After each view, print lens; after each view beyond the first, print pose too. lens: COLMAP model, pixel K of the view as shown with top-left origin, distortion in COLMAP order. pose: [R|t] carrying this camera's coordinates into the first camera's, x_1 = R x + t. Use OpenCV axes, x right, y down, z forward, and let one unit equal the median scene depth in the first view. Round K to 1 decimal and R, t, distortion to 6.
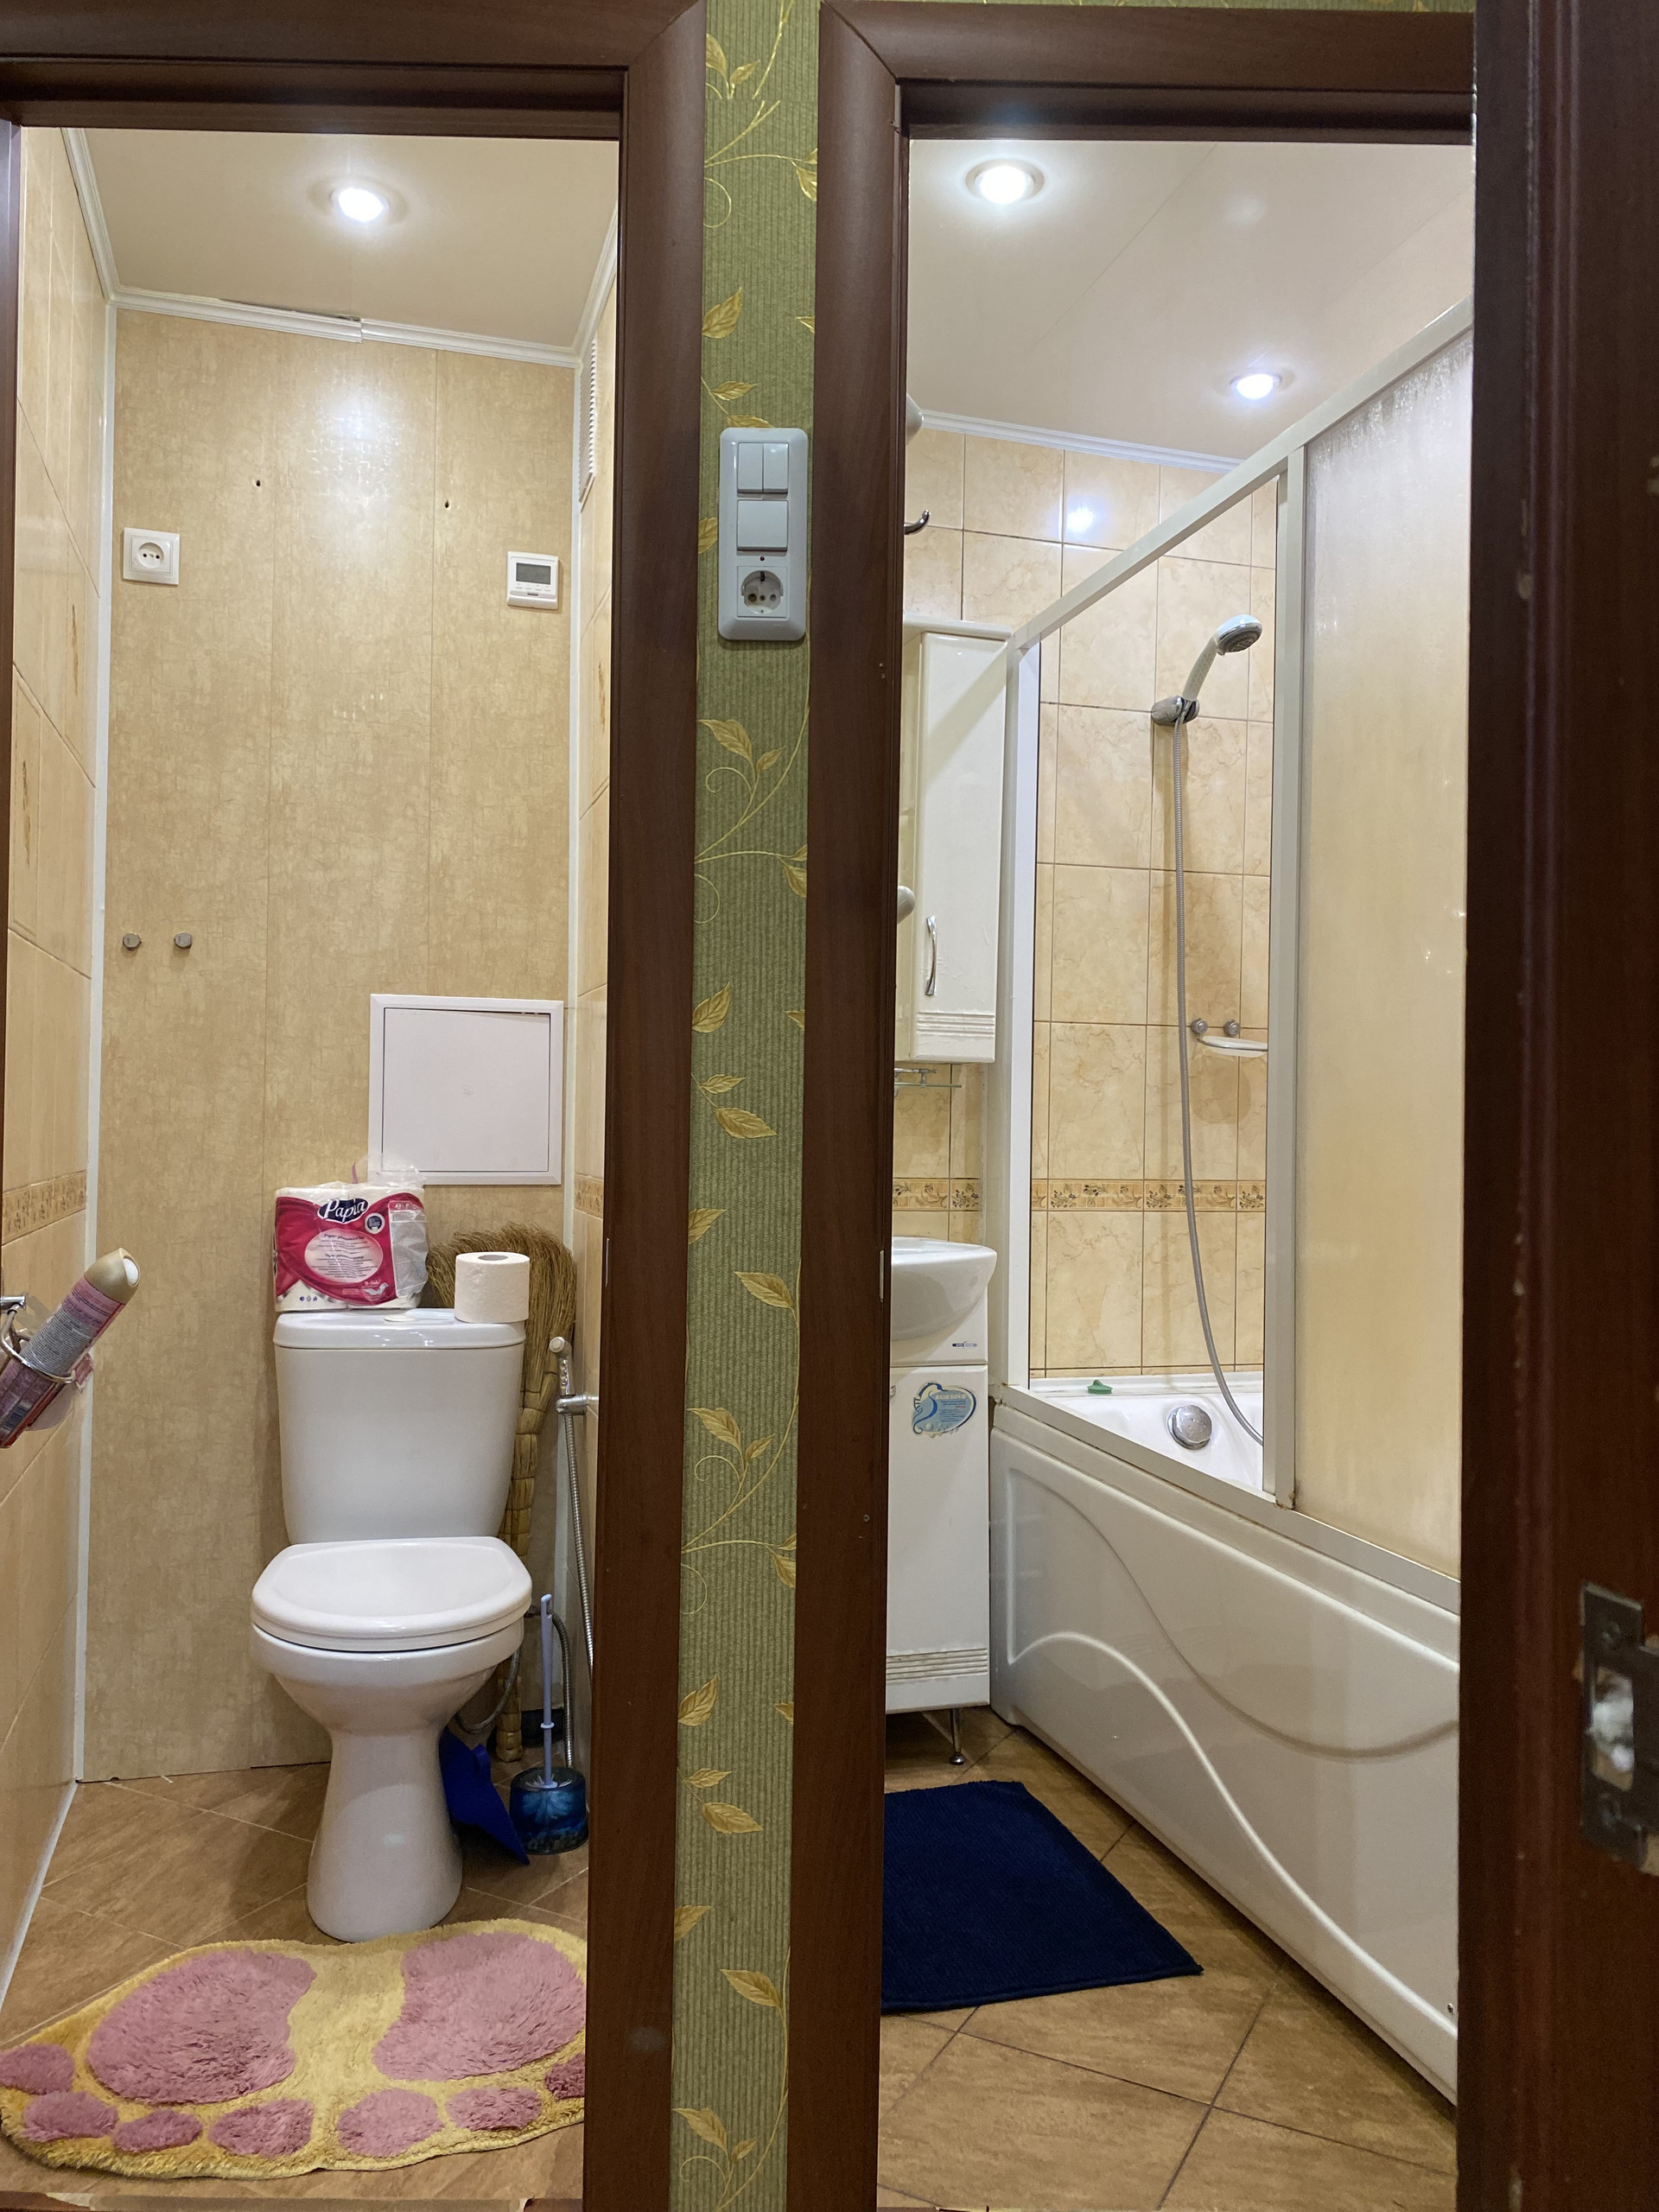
lens RADIAL K [[1702.1, 0, 841.8], [0, 1702.1, 1097.0], [0, 0, 1]] dist [0.057025, -0.086311]
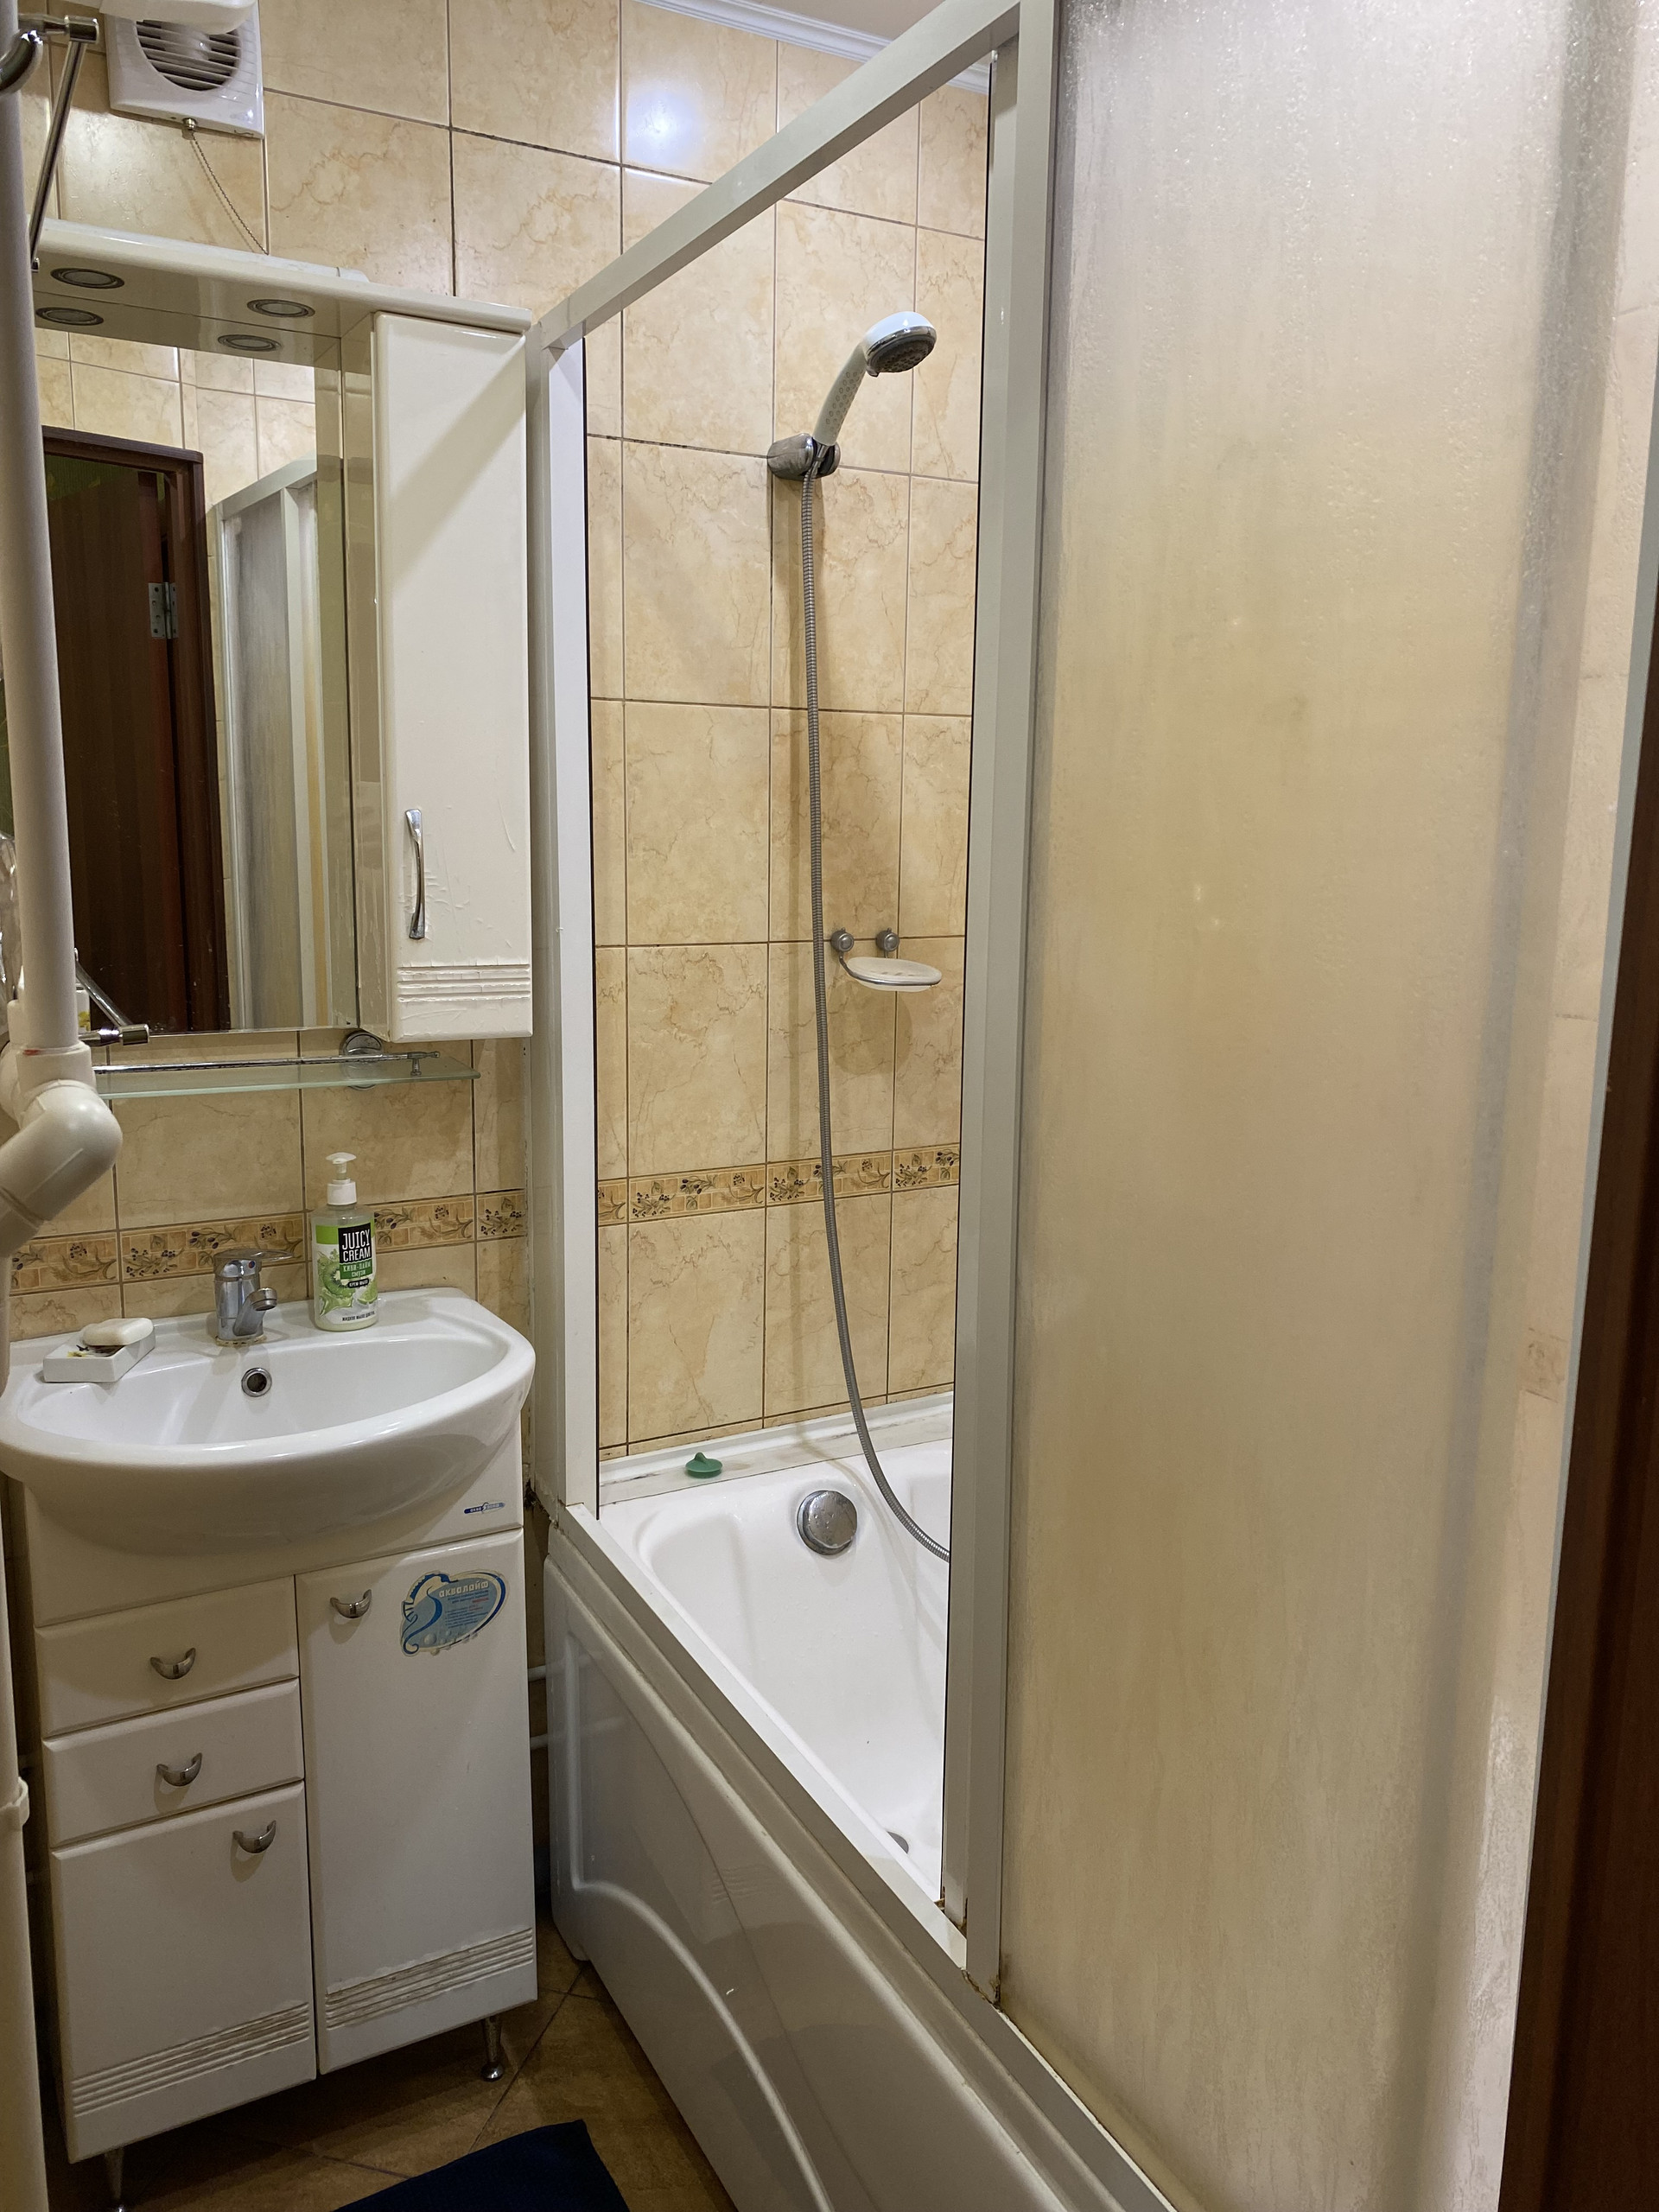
lens RADIAL K [[1702.1, 0, 865.7], [0, 1702.1, 1119.4], [0, 0, 1]] dist [0.057025, -0.086311]
pose [[0.976292, -0.039913, 0.212745, 0.069133], [-0.002353, 0.980837, 0.194813, -0.106772], [-0.216444, -0.190695, 0.957490, 0.322717]]
